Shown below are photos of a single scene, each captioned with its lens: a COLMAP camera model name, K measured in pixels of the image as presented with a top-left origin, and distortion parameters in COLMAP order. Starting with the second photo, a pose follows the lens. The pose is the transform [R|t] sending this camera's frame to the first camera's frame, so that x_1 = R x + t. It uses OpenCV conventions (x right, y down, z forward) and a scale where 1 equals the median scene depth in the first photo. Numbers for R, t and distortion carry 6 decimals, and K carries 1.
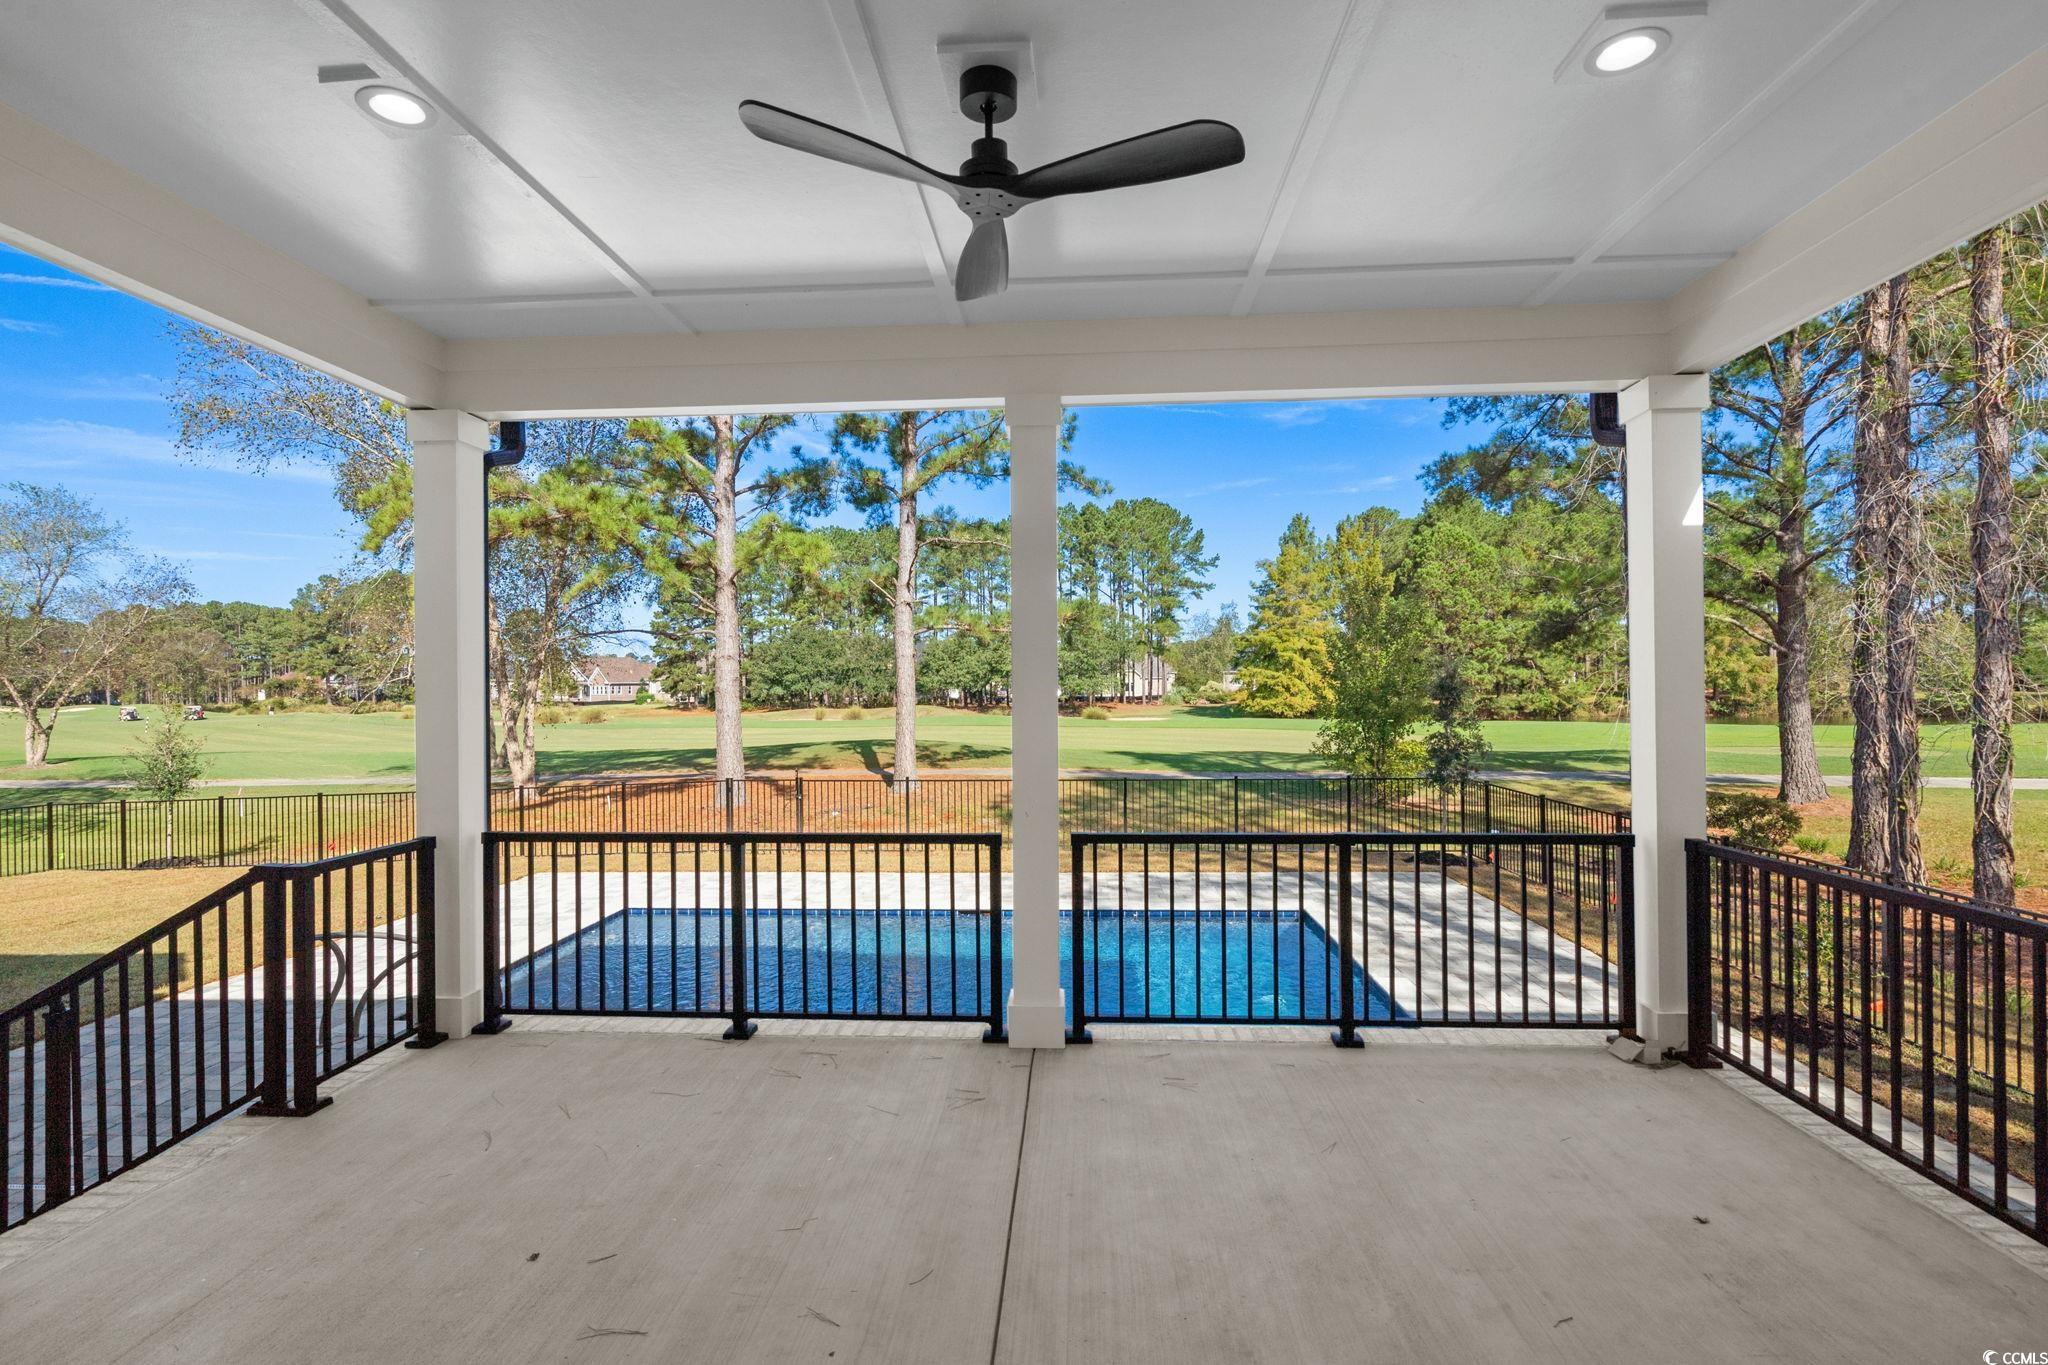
lens RADIAL K [[964.2, 0, 1036.8], [0, 964.2, 685.2], [0, 0, 1]] dist [-0.002996, 0.003165]
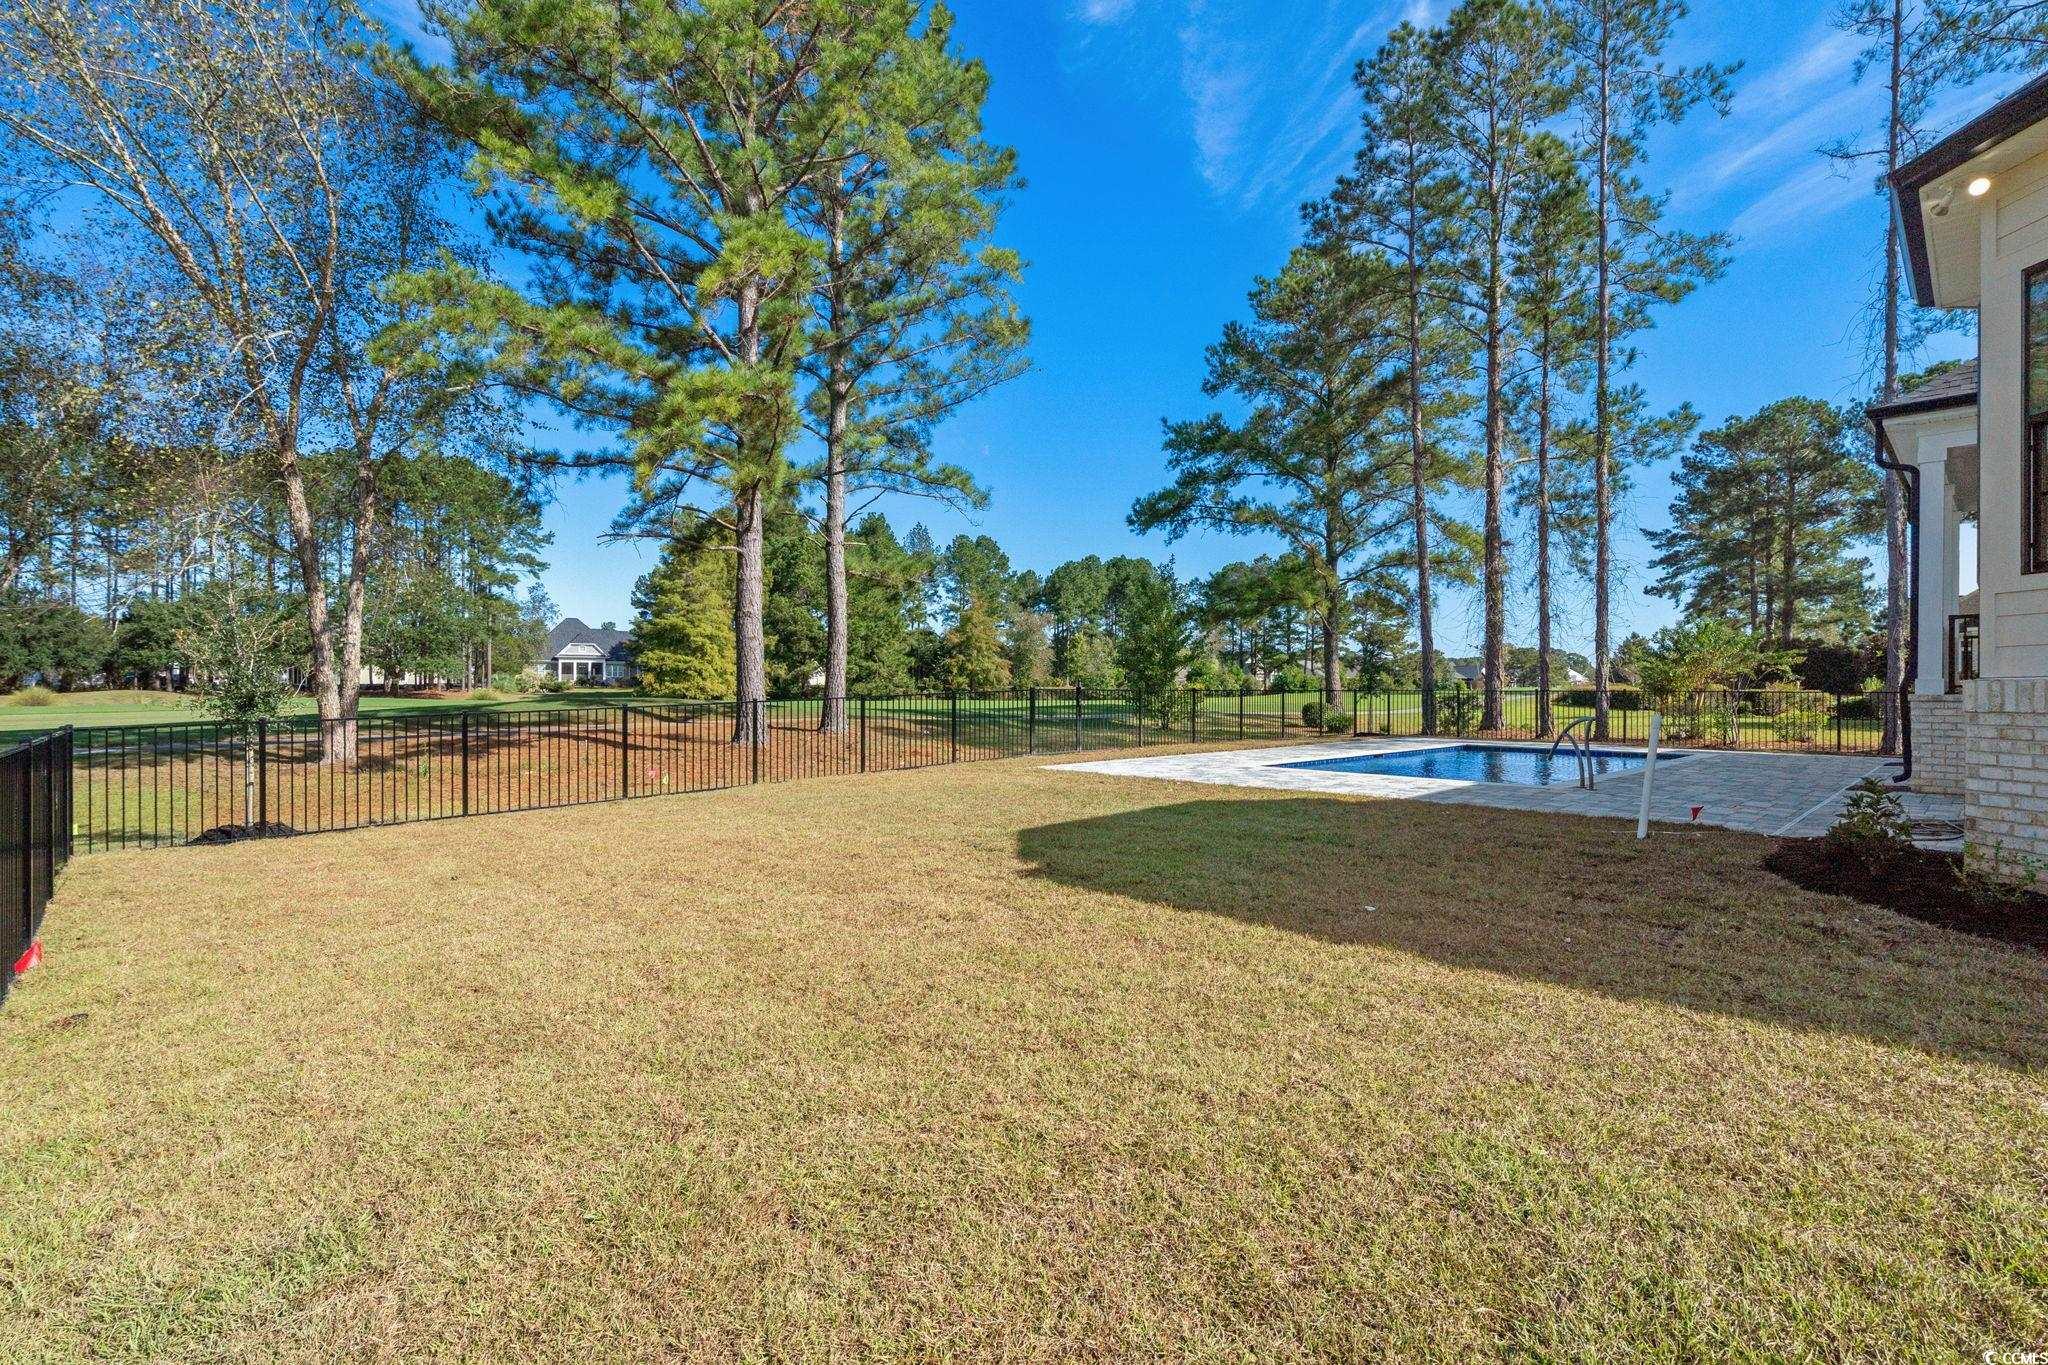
lens RADIAL K [[964.2, 0, 1005.9], [0, 964.2, 691.0], [0, 0, 1]] dist [-0.002996, 0.003165]
pose [[0.685674, 0.009784, 0.727843, -0.260919], [-0.011207, 0.999933, -0.002884, 0.022301], [-0.727823, -0.006179, 0.685738, 0.055438]]
